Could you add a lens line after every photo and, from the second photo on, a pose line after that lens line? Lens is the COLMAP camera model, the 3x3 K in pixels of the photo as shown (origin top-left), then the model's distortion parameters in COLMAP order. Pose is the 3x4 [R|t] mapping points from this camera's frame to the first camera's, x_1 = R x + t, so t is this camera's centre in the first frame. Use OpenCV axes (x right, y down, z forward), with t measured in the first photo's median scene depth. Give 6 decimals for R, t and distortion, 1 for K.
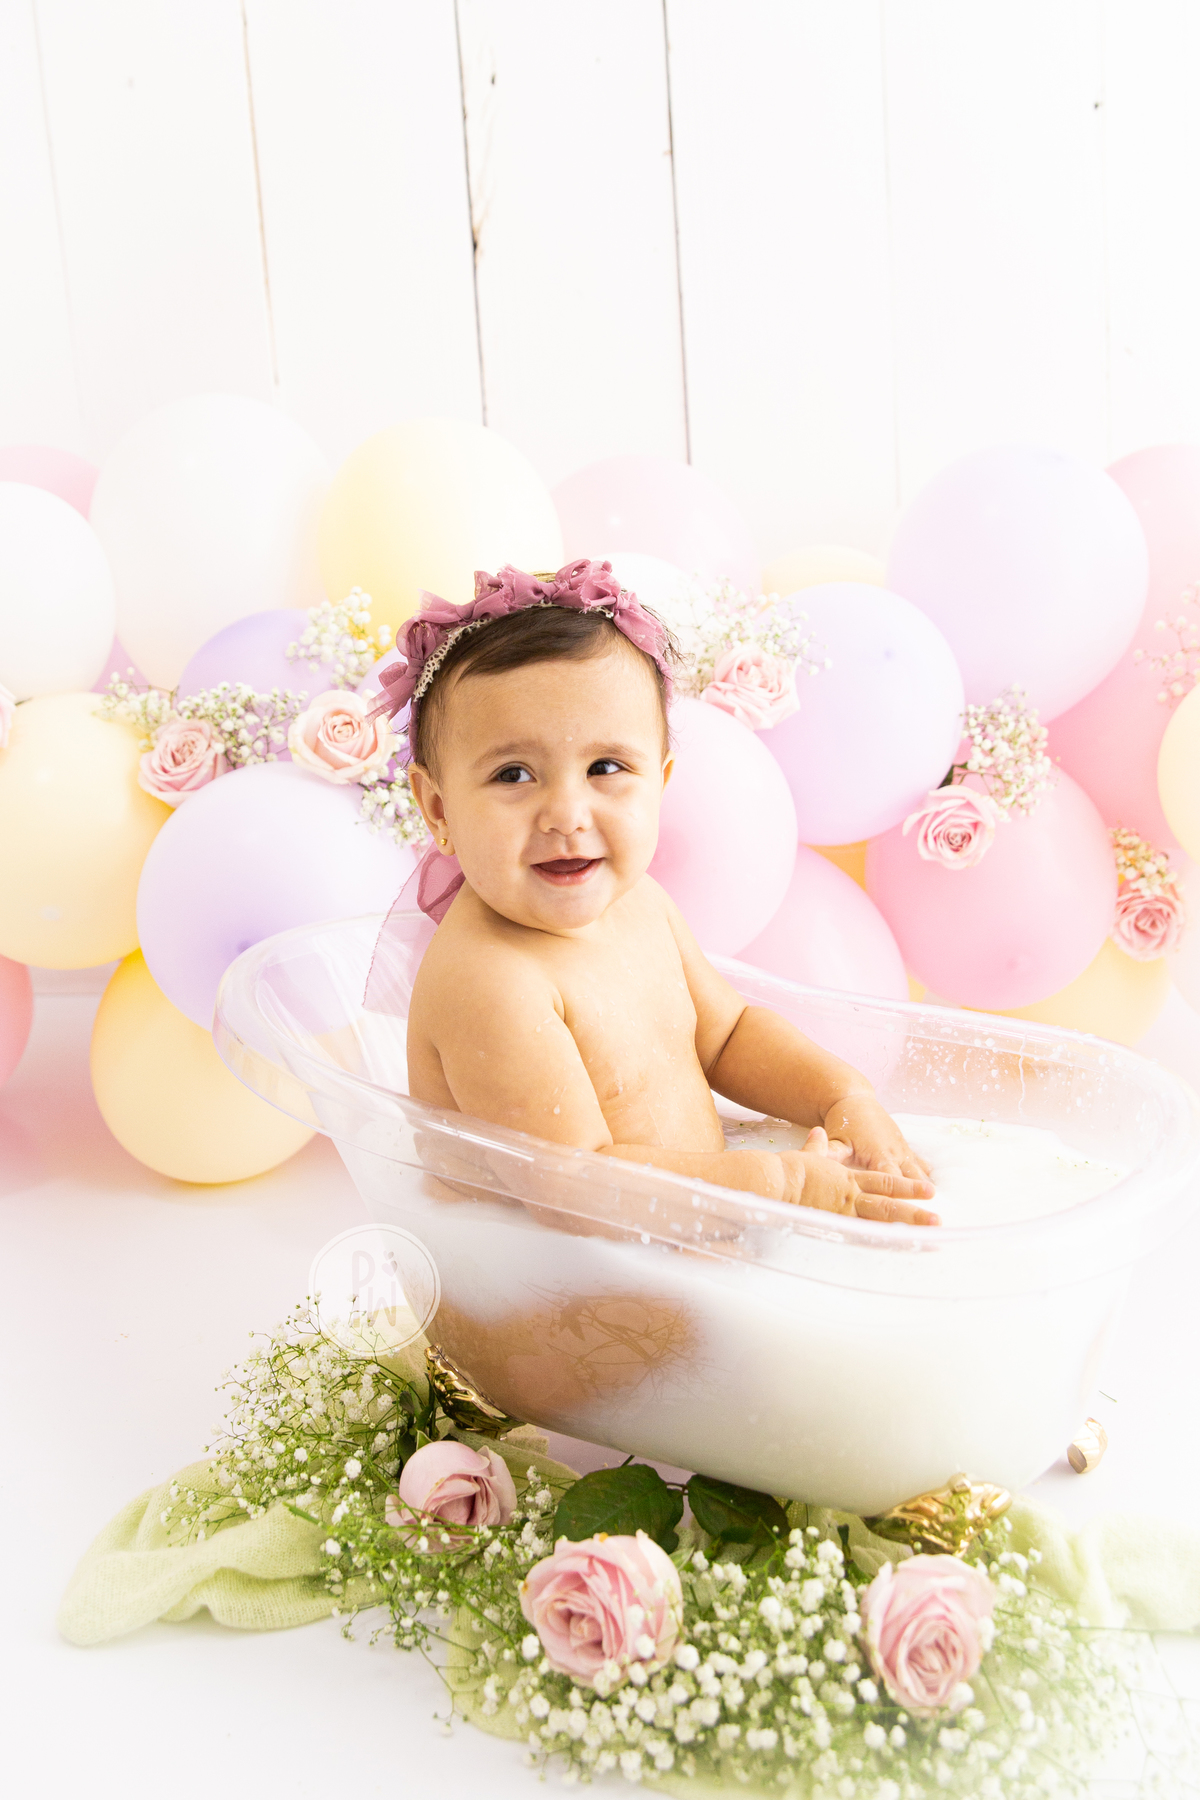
lens RADIAL K [[2053.9, 0, 598.6], [0, 2053.9, 768.9], [0, 0, 1]] dist [-0.049273, 0.055597]
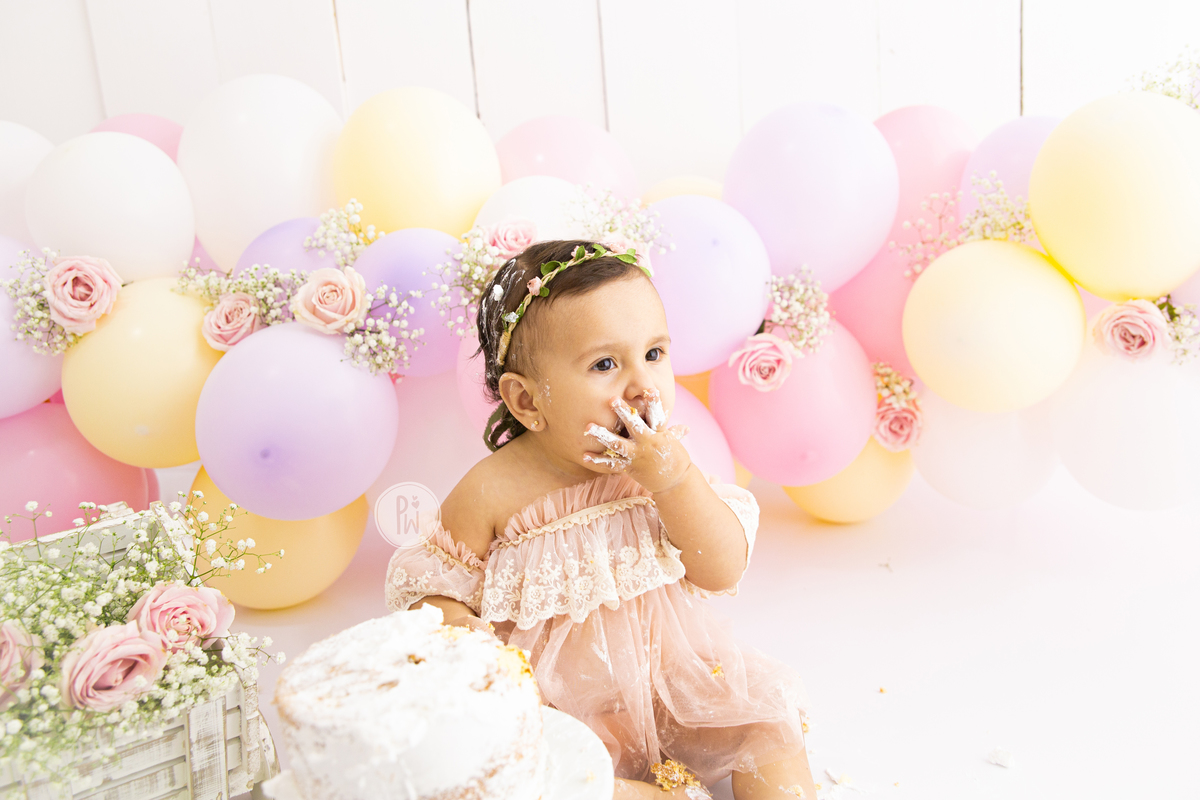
lens RADIAL K [[1131.7, 0, 626.4], [0, 1131.7, 369.5], [0, 0, 1]] dist [-0.091216, 0.081721]
pose [[0.999996, -0.001620, -0.002463, 0.078637], [0.001713, 0.999278, 0.037961, 0.002984], [0.002399, -0.037965, 0.999276, 0.197226]]
